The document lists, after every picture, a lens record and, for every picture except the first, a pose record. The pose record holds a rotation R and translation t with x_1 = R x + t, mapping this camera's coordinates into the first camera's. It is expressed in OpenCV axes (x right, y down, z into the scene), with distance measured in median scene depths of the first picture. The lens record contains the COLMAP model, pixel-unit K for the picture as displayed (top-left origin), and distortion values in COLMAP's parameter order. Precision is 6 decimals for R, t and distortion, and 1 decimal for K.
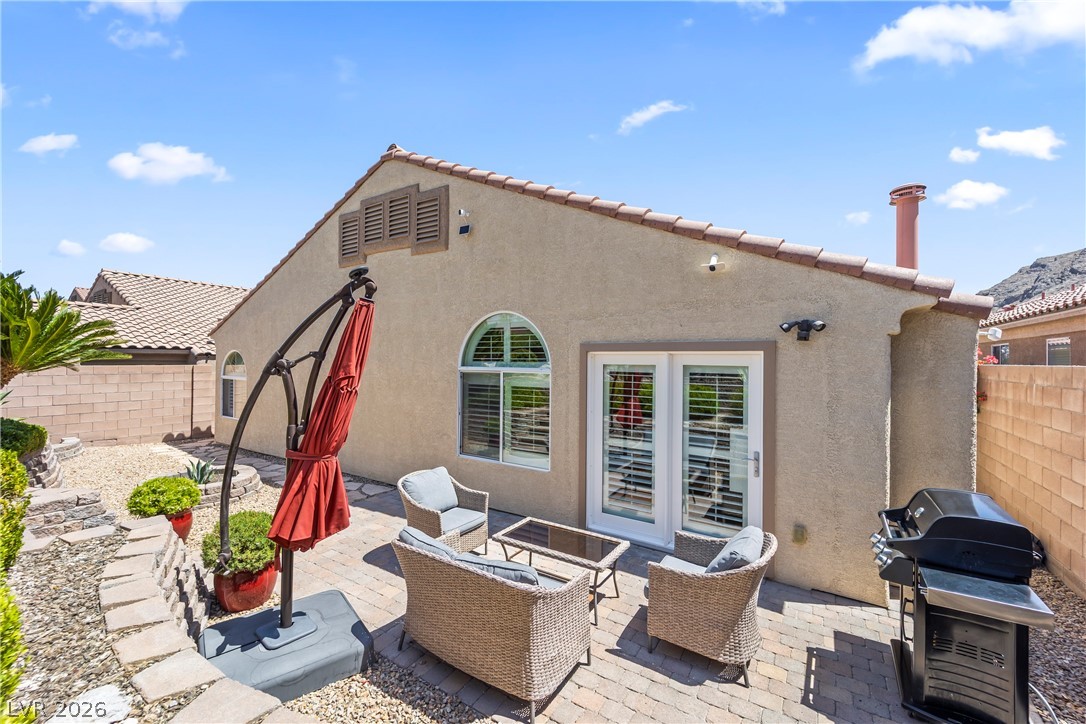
lens RADIAL K [[431.6, 0, 542.9], [0, 431.6, 359.2], [0, 0, 1]] dist [0.019098, -0.009232]
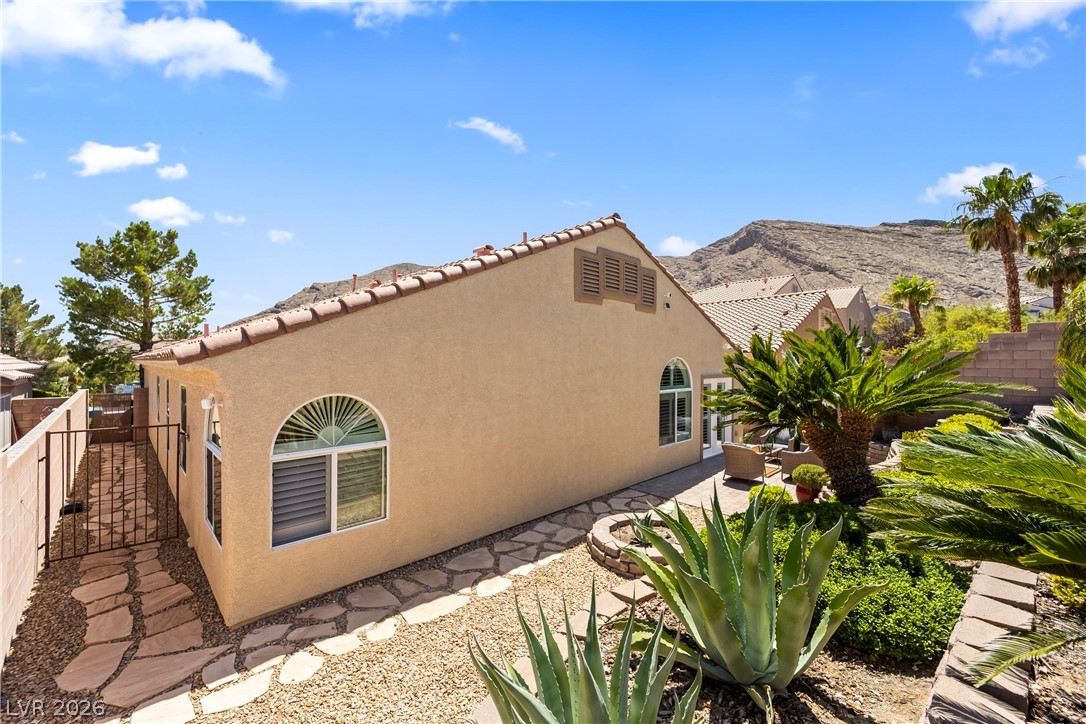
lens RADIAL K [[431.6, 0, 535.0], [0, 431.6, 361.6], [0, 0, 1]] dist [0.019098, -0.009232]
pose [[0.231733, -0.009309, 0.972735, -1.518490], [-0.002611, 0.999945, 0.010191, -0.084916], [-0.972776, -0.004902, 0.231696, 0.898149]]
